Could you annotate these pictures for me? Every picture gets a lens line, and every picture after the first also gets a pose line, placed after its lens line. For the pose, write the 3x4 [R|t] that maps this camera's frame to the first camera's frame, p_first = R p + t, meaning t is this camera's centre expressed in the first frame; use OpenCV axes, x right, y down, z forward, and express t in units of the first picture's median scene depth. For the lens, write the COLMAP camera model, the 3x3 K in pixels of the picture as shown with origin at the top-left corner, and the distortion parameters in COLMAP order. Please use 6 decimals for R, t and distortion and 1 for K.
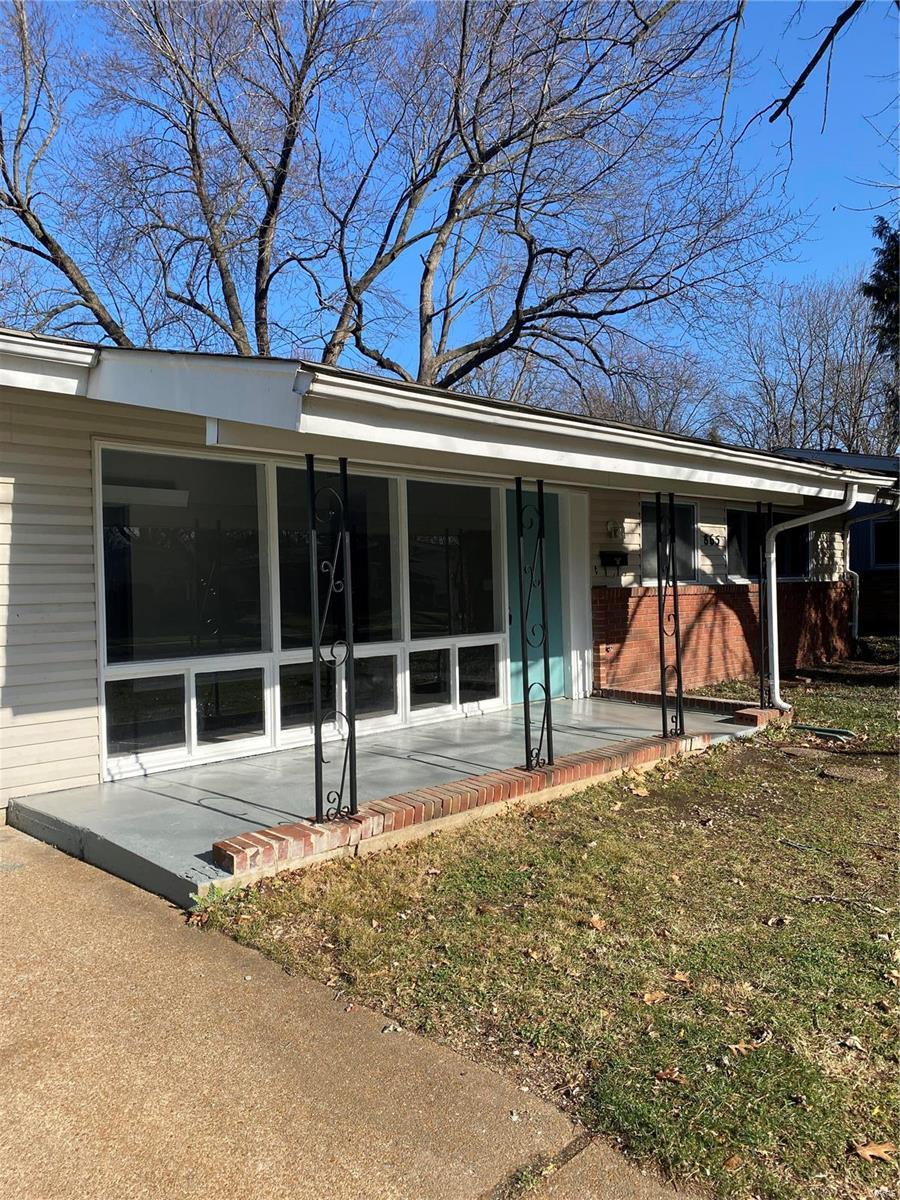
lens RADIAL K [[903.8, 0, 459.1], [0, 903.8, 608.5], [0, 0, 1]] dist [0.043073, -0.054477]
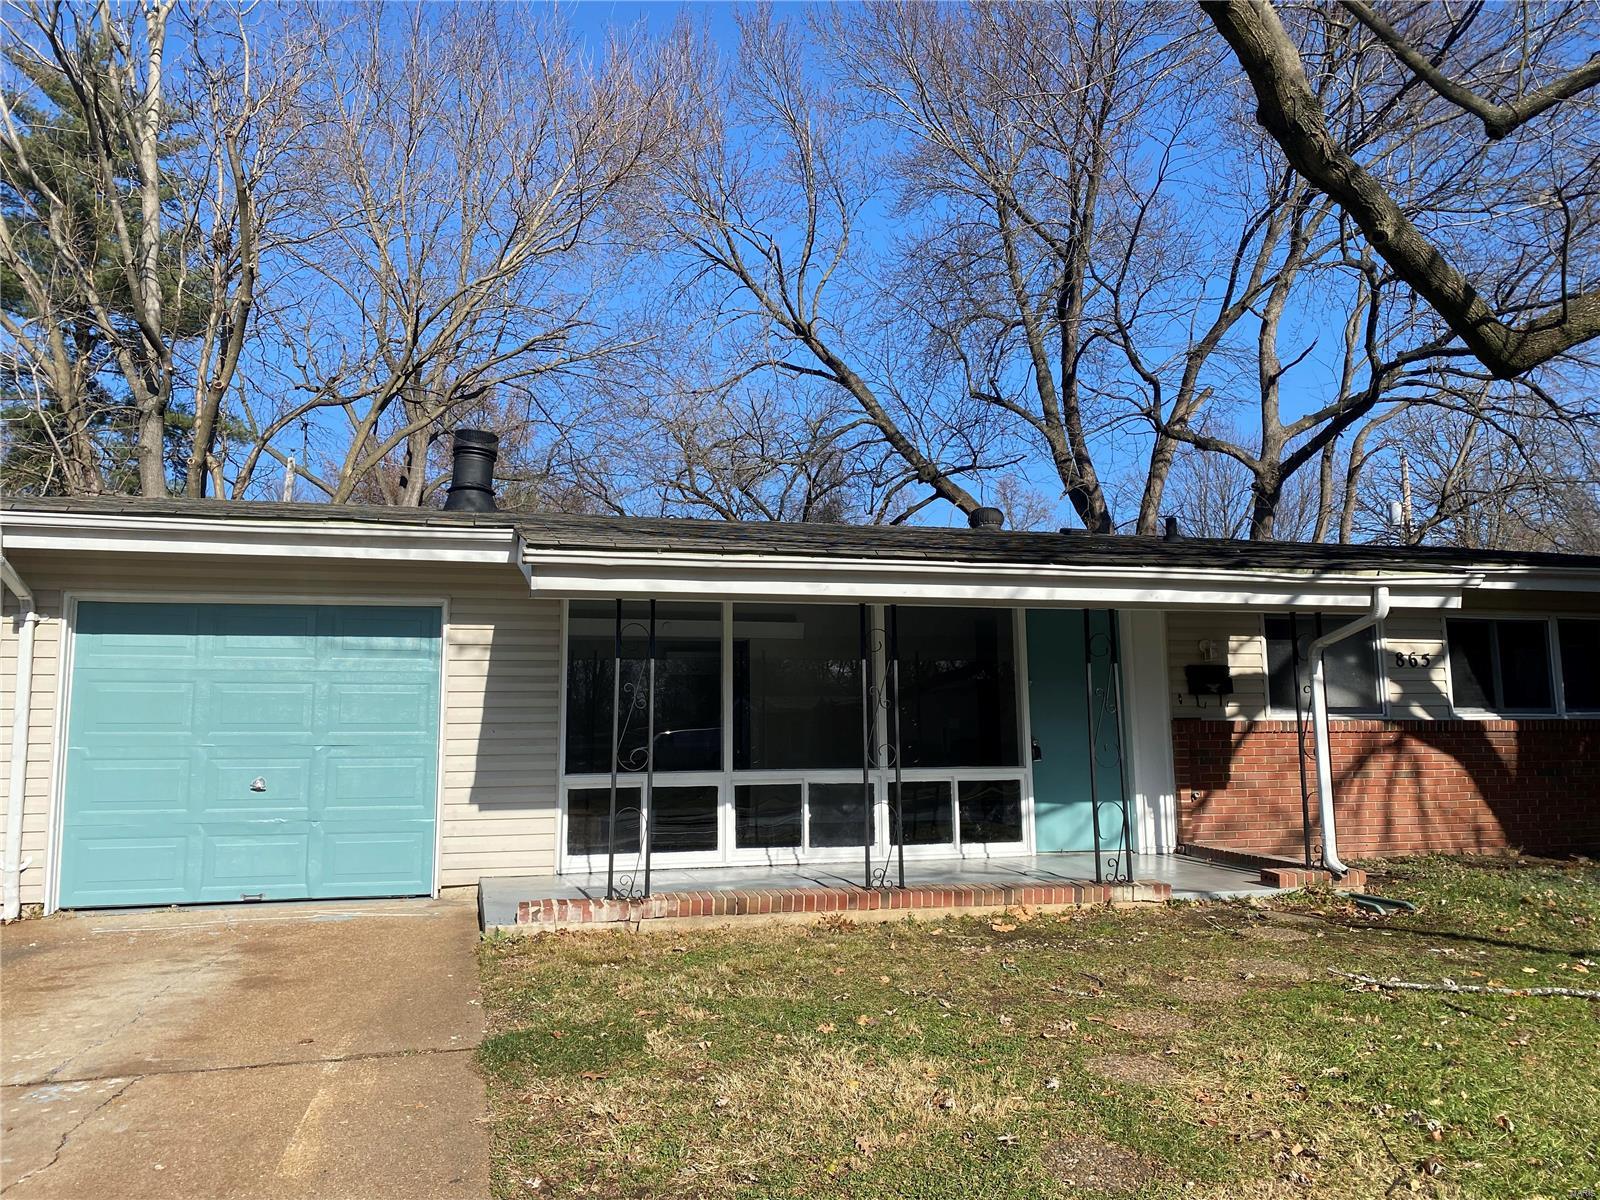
lens RADIAL K [[1205.0, 0, 804.4], [0, 1205.0, 586.7], [0, 0, 1]] dist [0.043073, -0.054477]
pose [[0.858842, -0.054922, -0.509288, 0.482897], [-0.021574, 0.989475, -0.143087, 0.025248], [0.511787, 0.133876, 0.848617, -0.156176]]
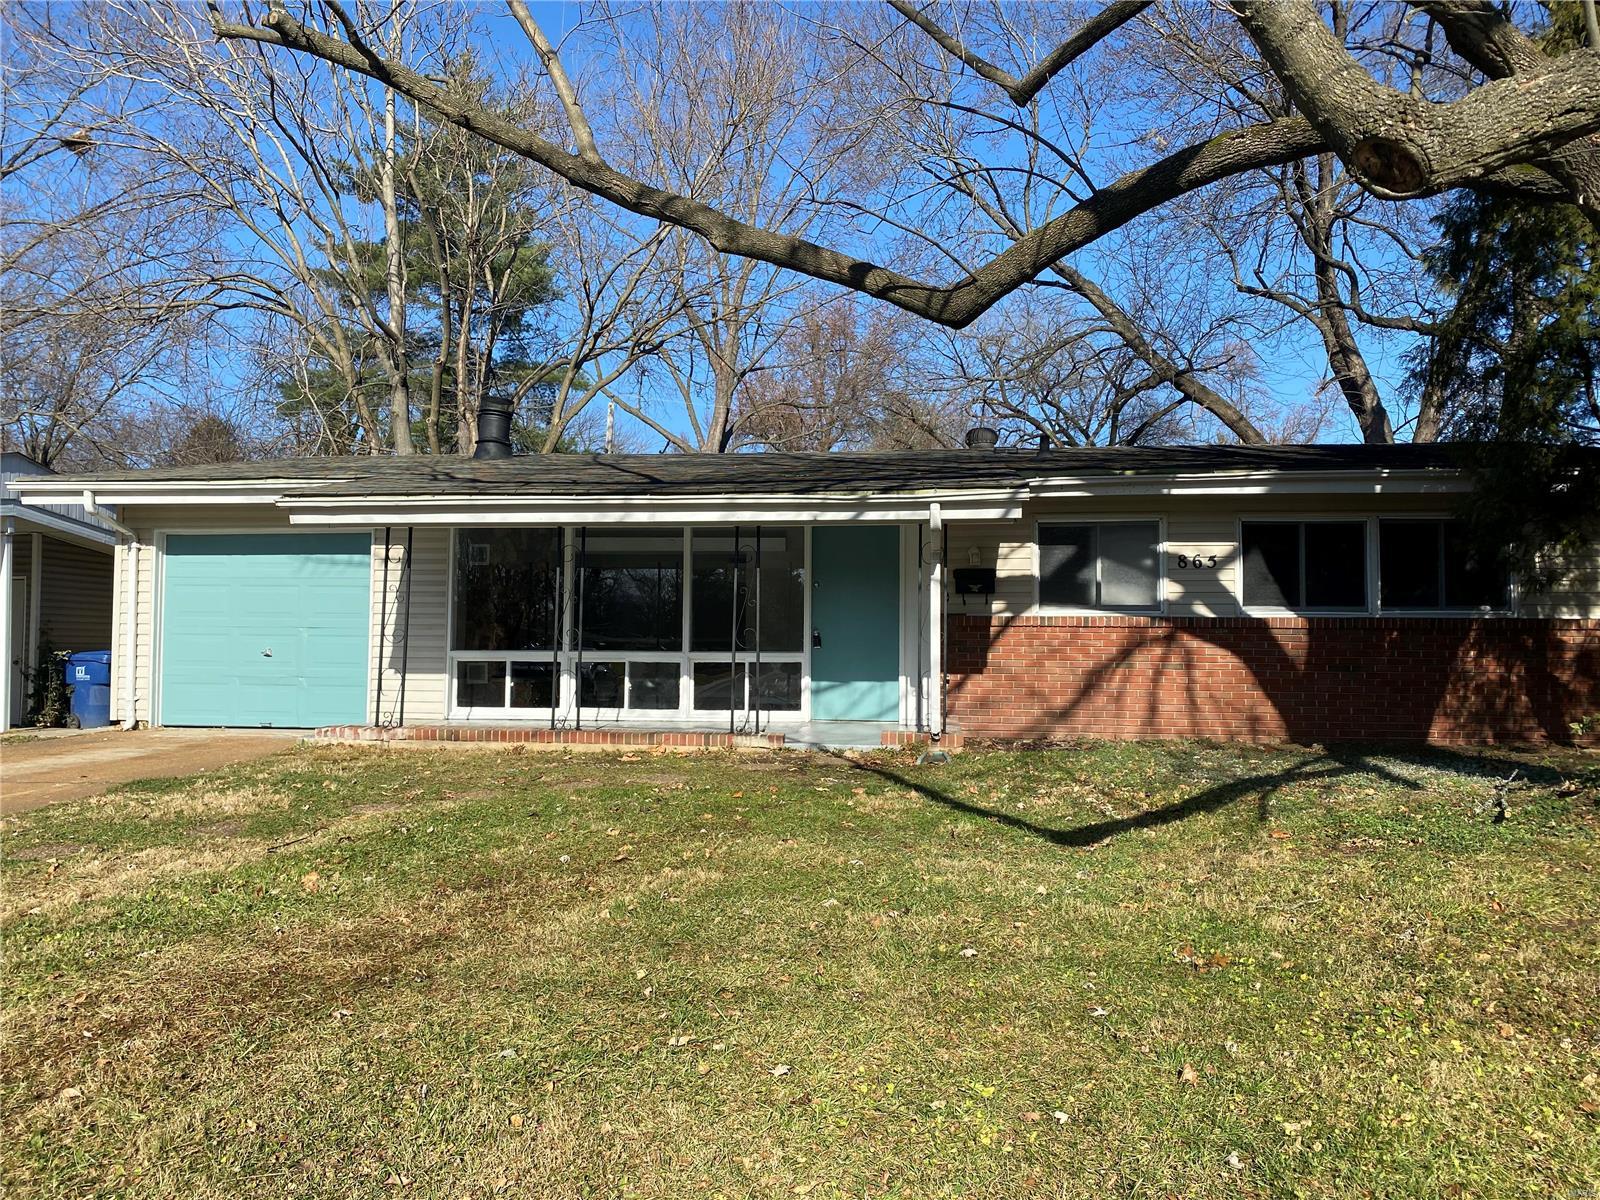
lens RADIAL K [[1205.0, 0, 797.8], [0, 1205.0, 589.6], [0, 0, 1]] dist [0.043073, -0.054477]
pose [[0.610736, -0.018225, -0.791625, 1.220116], [-0.041254, 0.997645, -0.054795, 0.030651], [0.790759, 0.066123, 0.608545, 0.084555]]
